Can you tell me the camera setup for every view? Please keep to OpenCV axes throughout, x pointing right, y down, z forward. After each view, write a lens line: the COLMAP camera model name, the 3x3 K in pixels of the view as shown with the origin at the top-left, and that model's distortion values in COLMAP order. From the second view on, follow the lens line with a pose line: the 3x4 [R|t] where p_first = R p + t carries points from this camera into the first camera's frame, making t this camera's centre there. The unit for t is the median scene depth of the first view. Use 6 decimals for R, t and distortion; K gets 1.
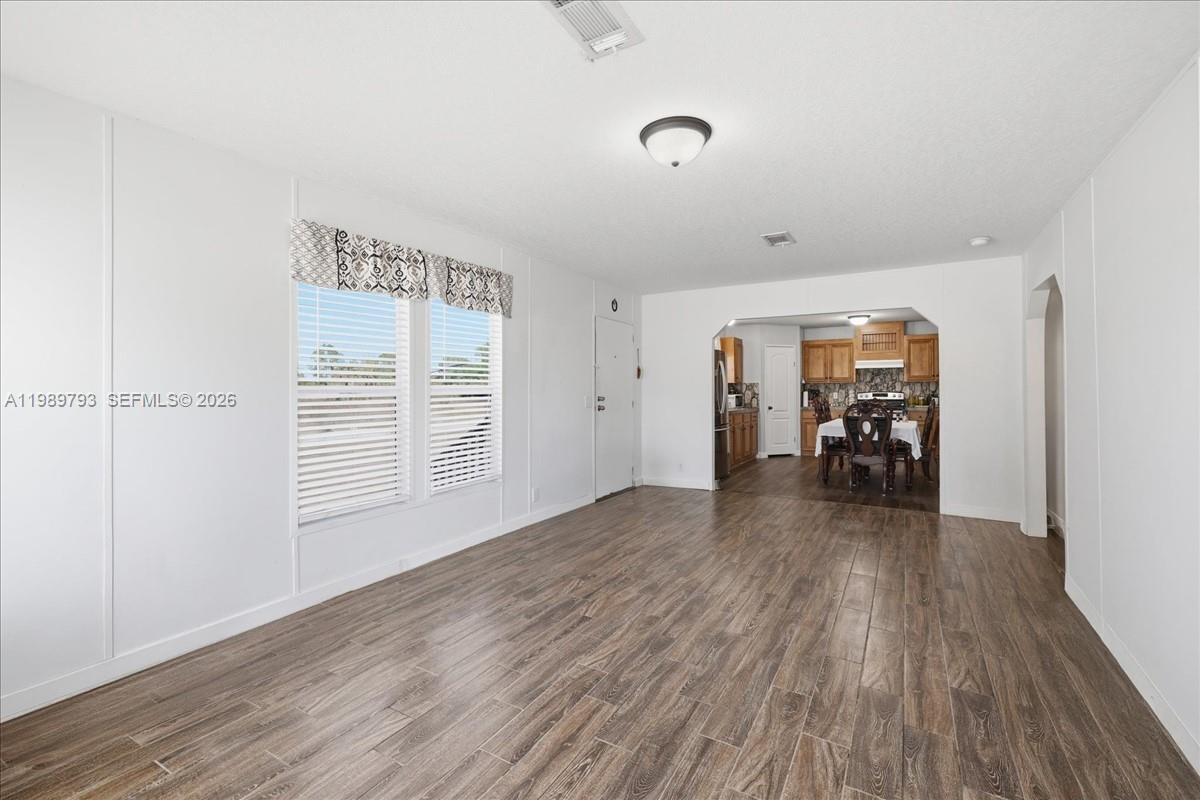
lens RADIAL K [[511.3, 0, 600.8], [0, 511.3, 395.2], [0, 0, 1]] dist [0.001253, -0.000675]
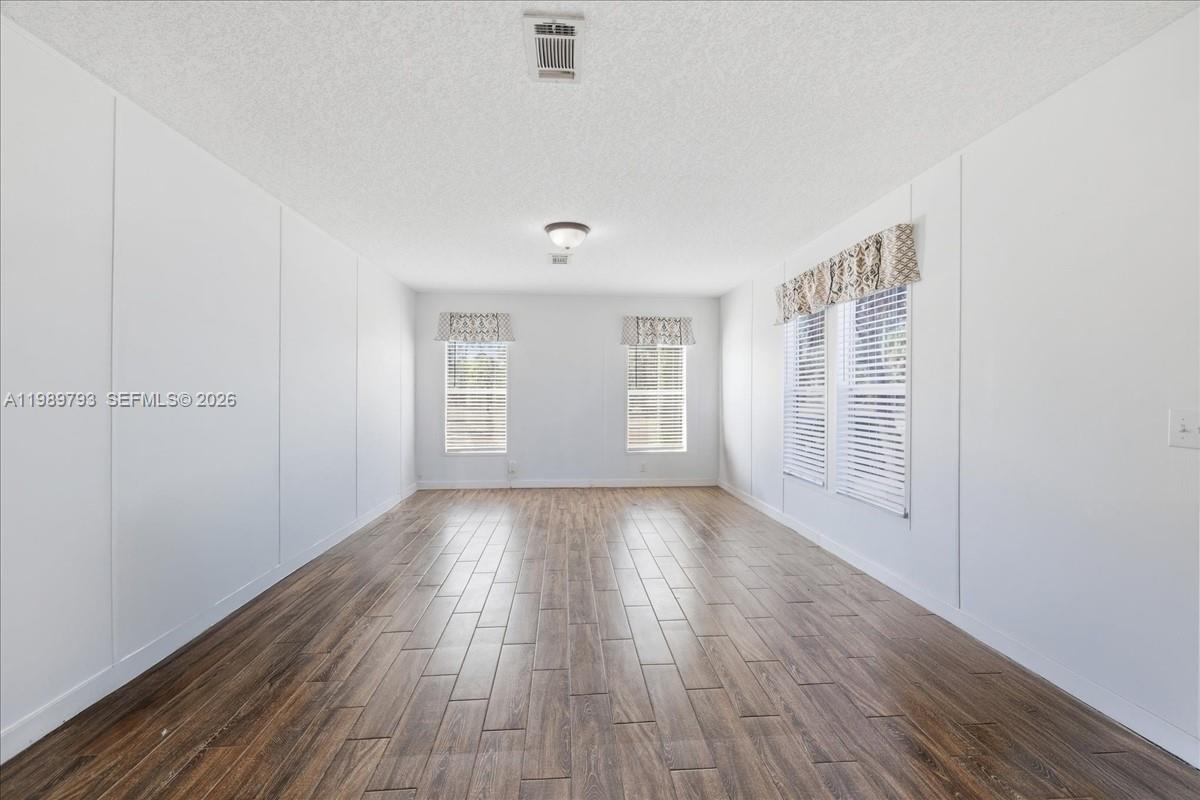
lens RADIAL K [[511.3, 0, 597.5], [0, 511.3, 396.6], [0, 0, 1]] dist [0.001253, -0.000675]
pose [[-0.824040, 0.008687, -0.566465, 0.573364], [-0.005307, 0.999720, 0.023052, -0.014013], [0.566507, 0.022002, -0.823763, 1.394934]]
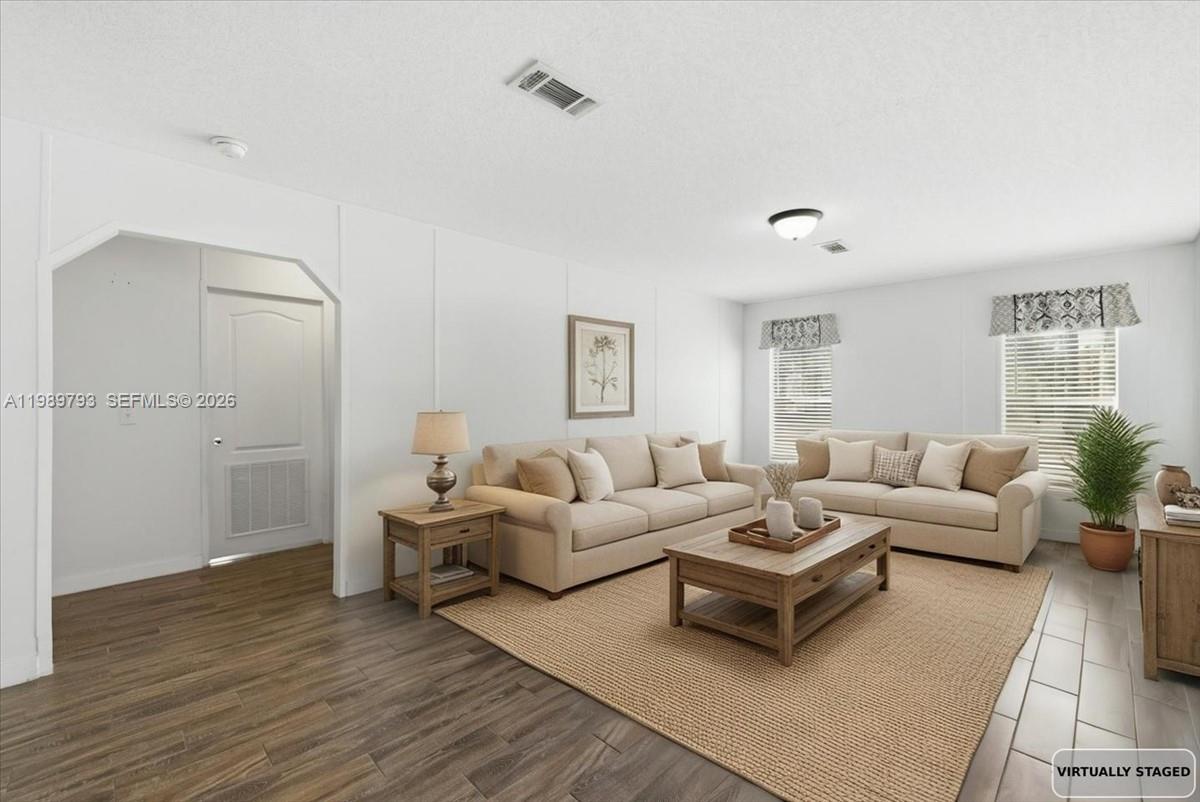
lens RADIAL K [[511.3, 0, 592.6], [0, 511.3, 390.5], [0, 0, 1]] dist [0.001253, -0.000675]
pose [[-0.965757, 0.005618, 0.259387, 0.194452], [0.003178, 0.999947, -0.009823, -0.008924], [-0.259429, -0.008662, -0.965723, 1.468417]]
